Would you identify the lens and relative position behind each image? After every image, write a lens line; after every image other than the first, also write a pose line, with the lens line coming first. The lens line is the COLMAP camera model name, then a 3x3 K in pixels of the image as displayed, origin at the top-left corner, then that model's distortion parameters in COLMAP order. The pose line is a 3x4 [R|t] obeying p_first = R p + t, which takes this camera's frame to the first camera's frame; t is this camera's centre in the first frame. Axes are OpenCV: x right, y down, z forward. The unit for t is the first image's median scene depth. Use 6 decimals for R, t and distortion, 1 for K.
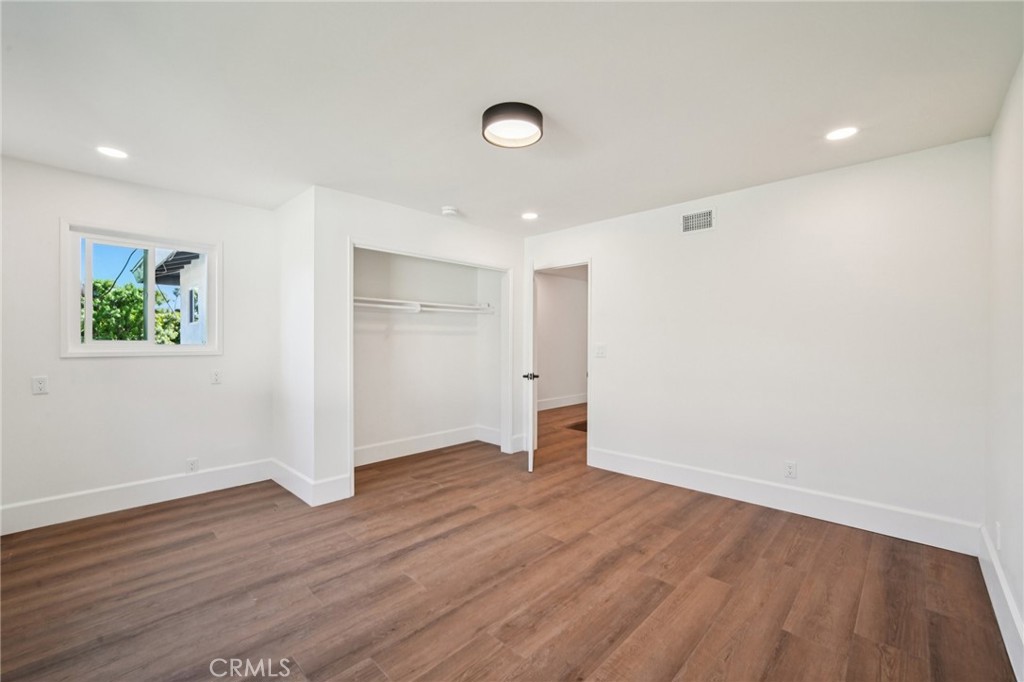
lens RADIAL K [[422.8, 0, 515.6], [0, 422.8, 338.6], [0, 0, 1]] dist [-0.012443, 0.001733]
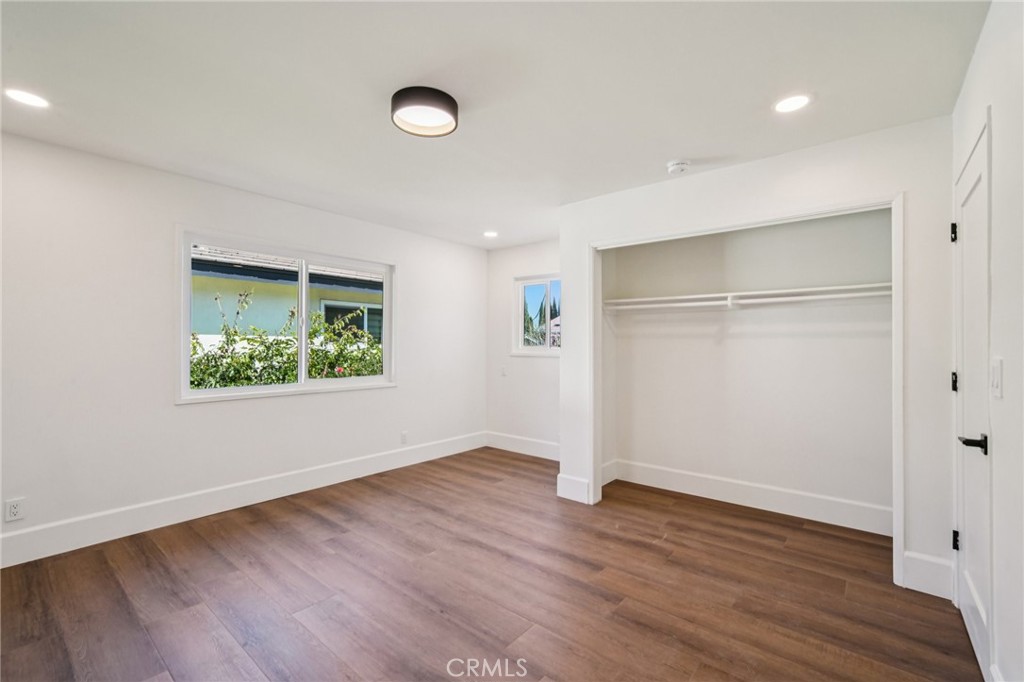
lens RADIAL K [[444.4, 0, 513.8], [0, 444.4, 344.6], [0, 0, 1]] dist [-0.022703, 0.005963]
pose [[0.070253, -0.002792, -0.997525, 0.723117], [-0.000955, 0.999995, -0.002866, 0.005366], [0.997529, 0.001154, 0.070250, 0.856719]]
